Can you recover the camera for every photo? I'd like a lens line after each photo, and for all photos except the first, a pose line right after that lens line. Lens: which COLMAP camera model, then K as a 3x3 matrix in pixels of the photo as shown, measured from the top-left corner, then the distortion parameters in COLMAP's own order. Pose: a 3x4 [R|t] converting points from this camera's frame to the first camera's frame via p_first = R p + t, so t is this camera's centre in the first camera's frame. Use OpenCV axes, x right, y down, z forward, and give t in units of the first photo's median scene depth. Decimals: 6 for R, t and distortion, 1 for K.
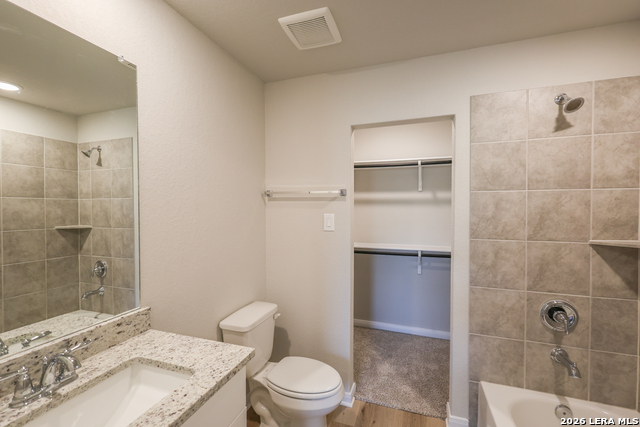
lens RADIAL K [[276.2, 0, 318.5], [0, 276.2, 212.4], [0, 0, 1]] dist [0.004187, -0.001063]
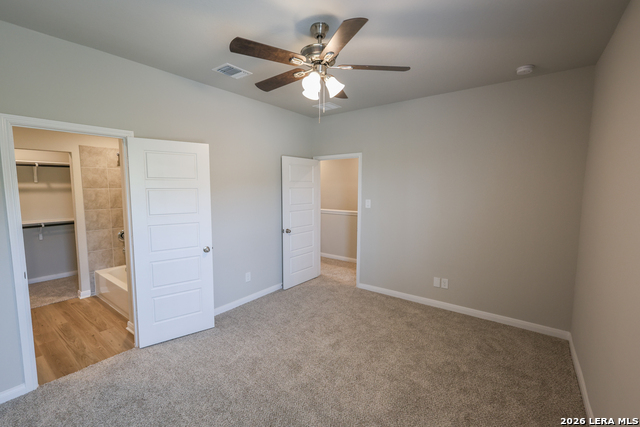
lens RADIAL K [[276.2, 0, 319.2], [0, 276.2, 213.3], [0, 0, 1]] dist [0.004187, -0.001063]
pose [[0.303375, -0.092178, 0.948402, -1.037596], [0.009571, 0.995555, 0.093699, -0.072283], [-0.952823, -0.019348, 0.302908, -1.538645]]
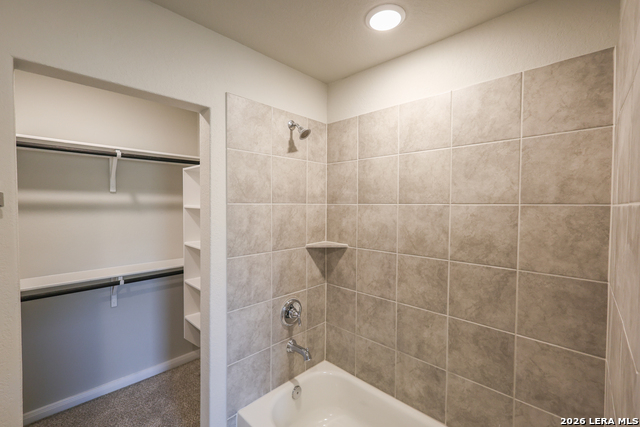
lens RADIAL K [[276.2, 0, 320.5], [0, 276.2, 213.3], [0, 0, 1]] dist [0.004187, -0.001063]
pose [[0.412319, -0.026485, 0.910655, -0.121411], [0.007350, 0.999642, 0.025745, -0.067748], [-0.911010, -0.003922, 0.412366, 0.393008]]
